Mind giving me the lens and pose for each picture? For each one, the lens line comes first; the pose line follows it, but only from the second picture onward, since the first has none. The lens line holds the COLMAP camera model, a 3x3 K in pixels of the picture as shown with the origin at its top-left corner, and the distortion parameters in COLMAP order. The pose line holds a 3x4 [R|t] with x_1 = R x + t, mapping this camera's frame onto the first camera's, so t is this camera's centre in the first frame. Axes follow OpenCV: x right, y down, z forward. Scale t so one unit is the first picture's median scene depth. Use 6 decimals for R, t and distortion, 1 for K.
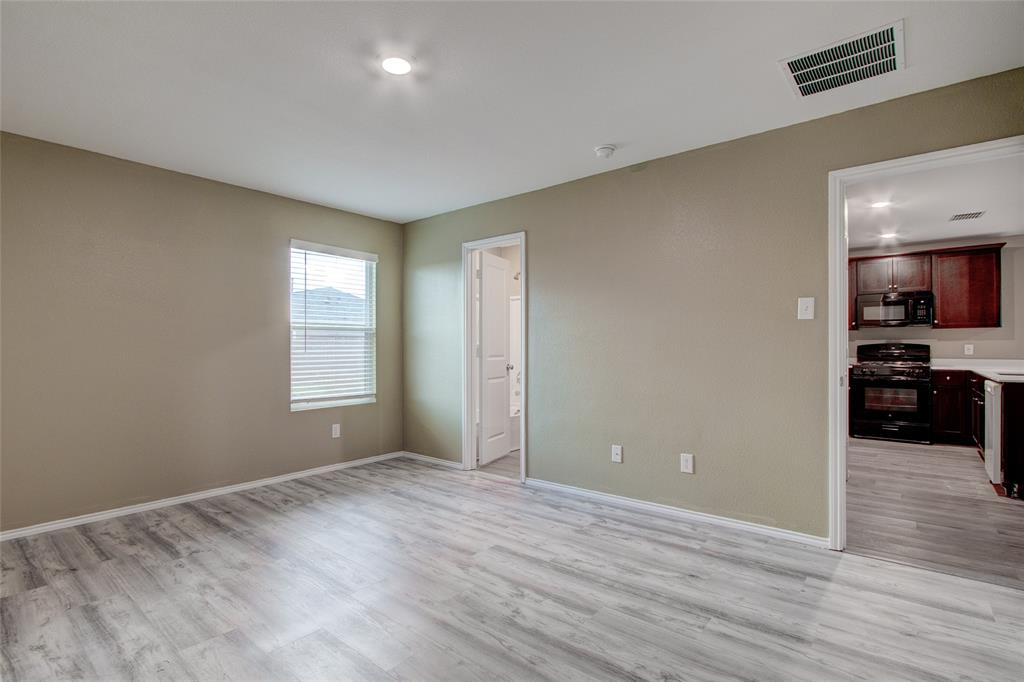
lens RADIAL K [[493.5, 0, 505.8], [0, 493.5, 343.9], [0, 0, 1]] dist [-0.016330, 0.000047]
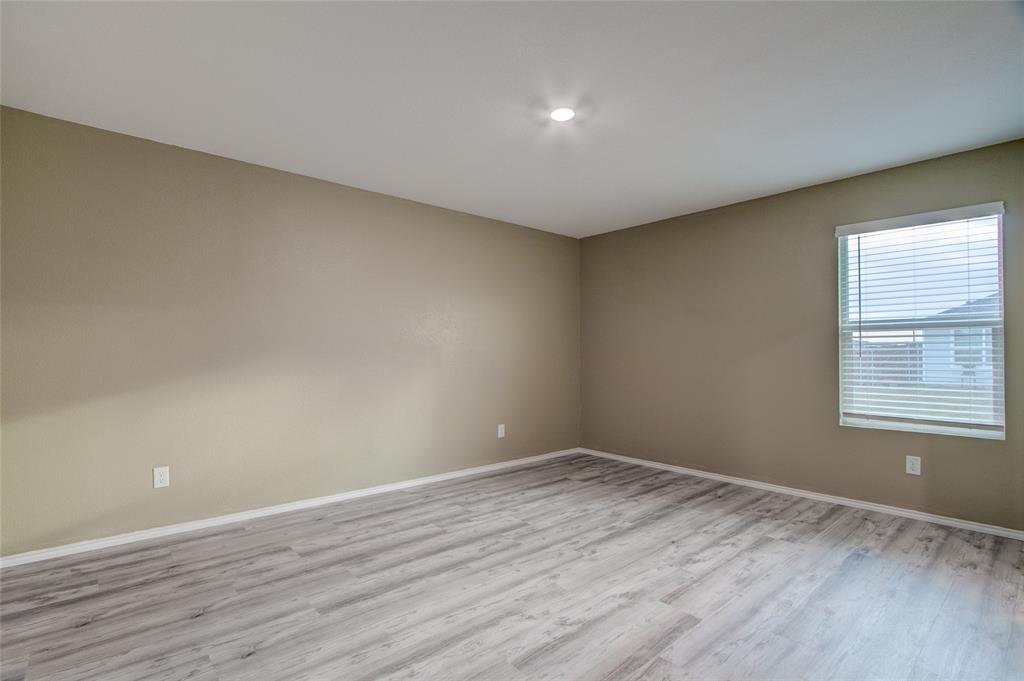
lens RADIAL K [[493.5, 0, 505.8], [0, 493.5, 343.4], [0, 0, 1]] dist [-0.016330, 0.000047]
pose [[-0.170076, -0.014365, -0.985326, 0.658305], [0.006085, 0.999859, -0.015627, 0.003768], [0.985412, -0.008654, -0.169965, 0.728150]]
